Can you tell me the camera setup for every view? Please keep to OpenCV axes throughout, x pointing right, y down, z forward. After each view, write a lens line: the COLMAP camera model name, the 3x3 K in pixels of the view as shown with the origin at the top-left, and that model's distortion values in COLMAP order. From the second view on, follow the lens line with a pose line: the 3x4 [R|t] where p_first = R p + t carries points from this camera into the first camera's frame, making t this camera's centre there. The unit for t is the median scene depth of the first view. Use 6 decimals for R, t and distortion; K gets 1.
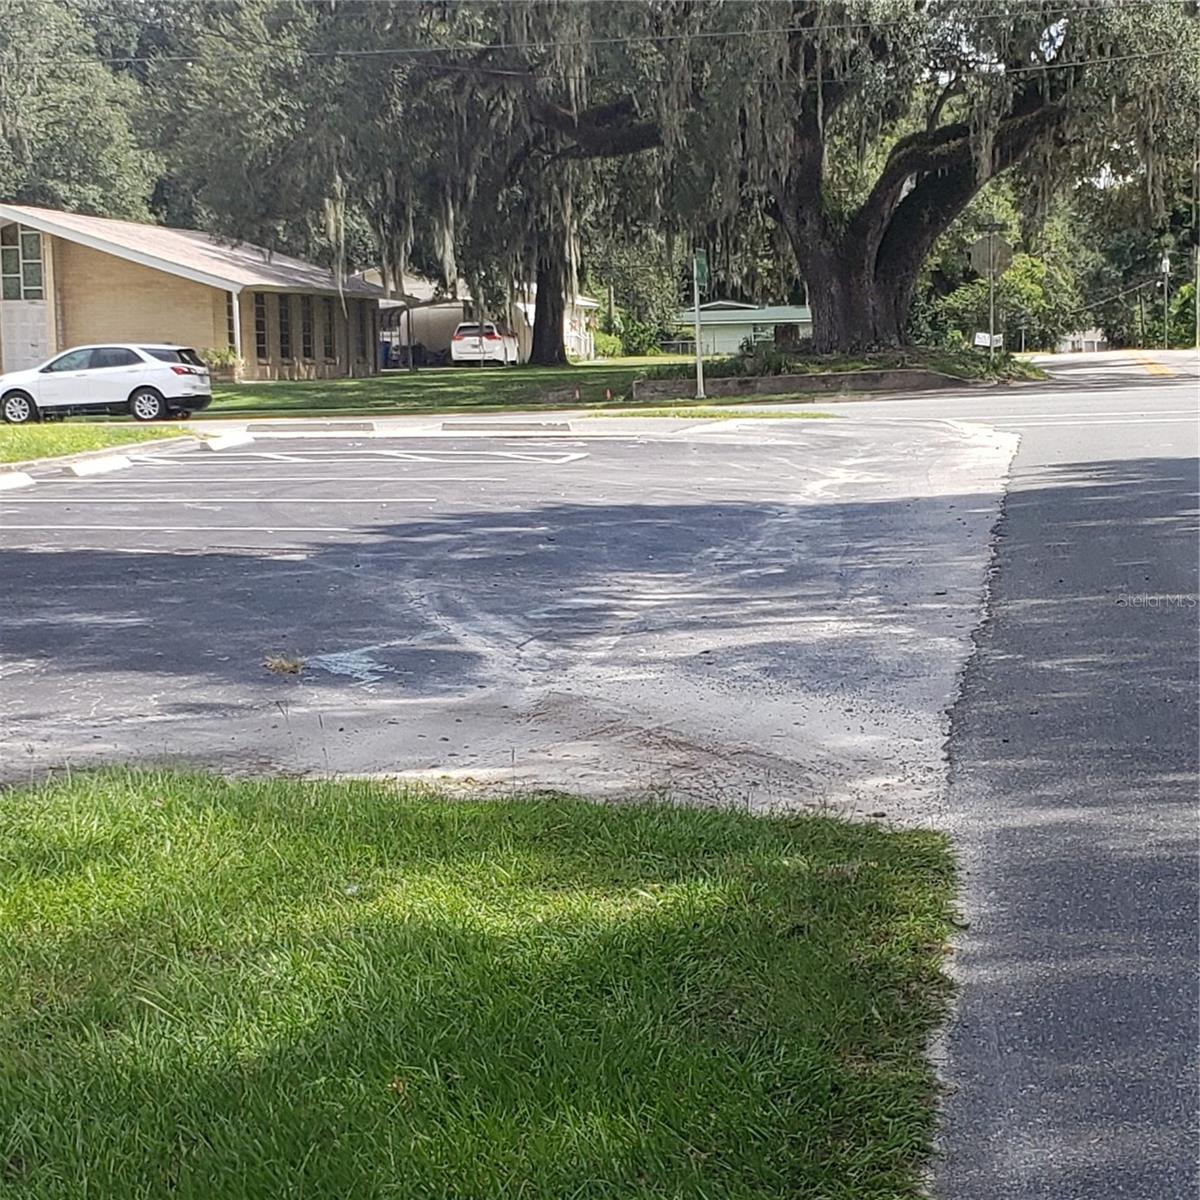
lens RADIAL K [[2571.1, 0, 600.0], [0, 2571.1, 600.0], [0, 0, 1]] dist [0.273265, -1.067586]
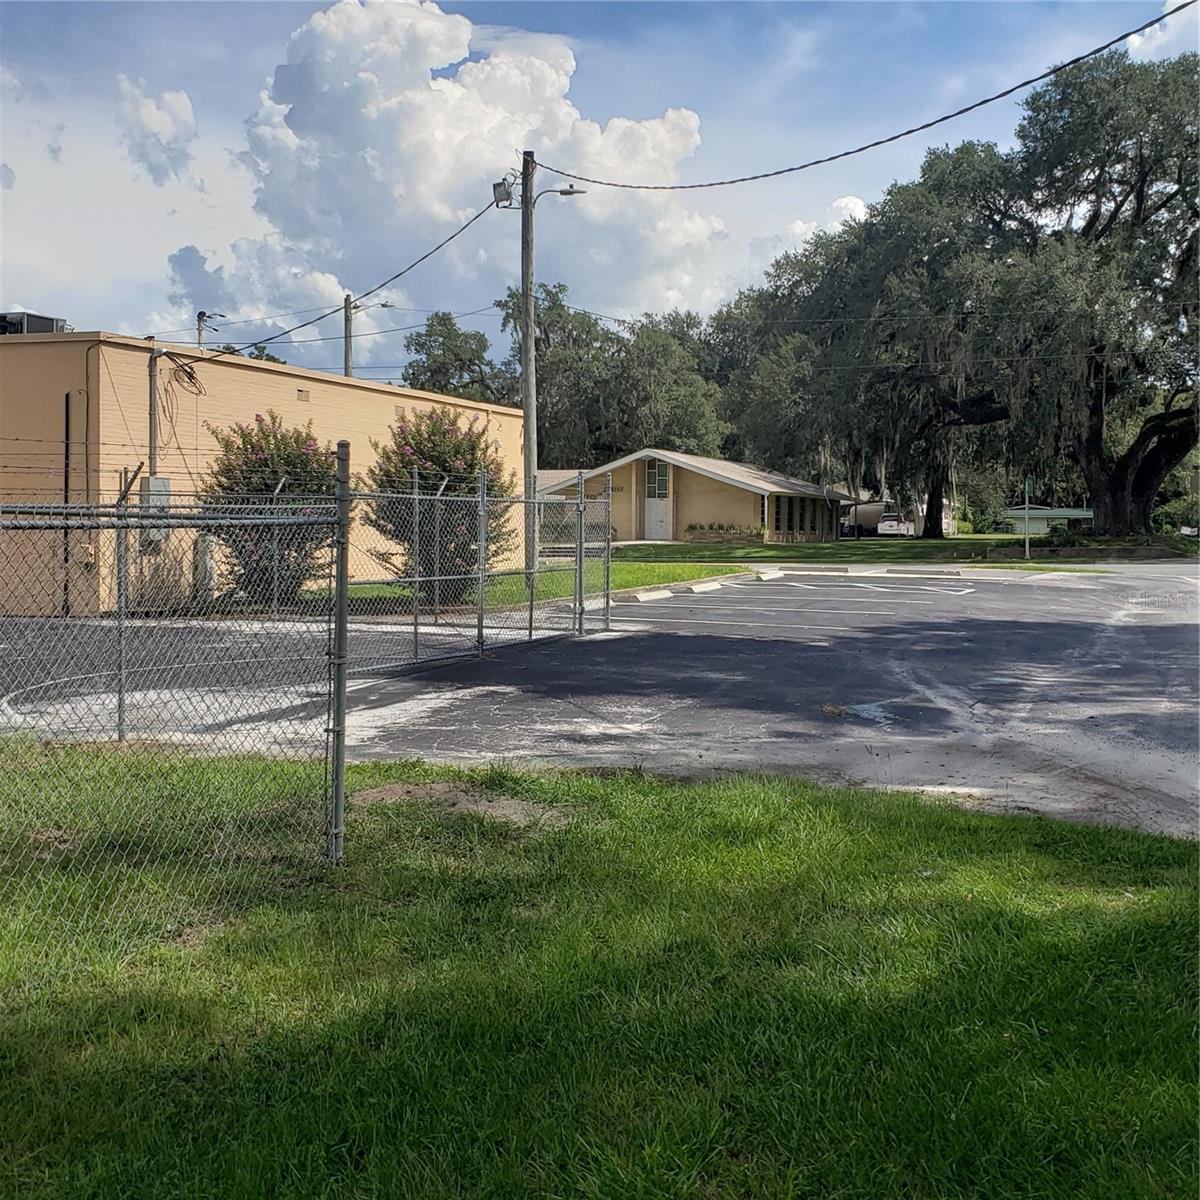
lens RADIAL K [[1243.7, 0, 616.4], [0, 1243.7, 615.1], [0, 0, 1]] dist [0.096256, -0.168943]
pose [[0.978316, 0.042489, -0.202713, -0.061090], [-0.047180, 0.998718, -0.018364, -0.010246], [0.201673, 0.027530, 0.979066, 0.095249]]
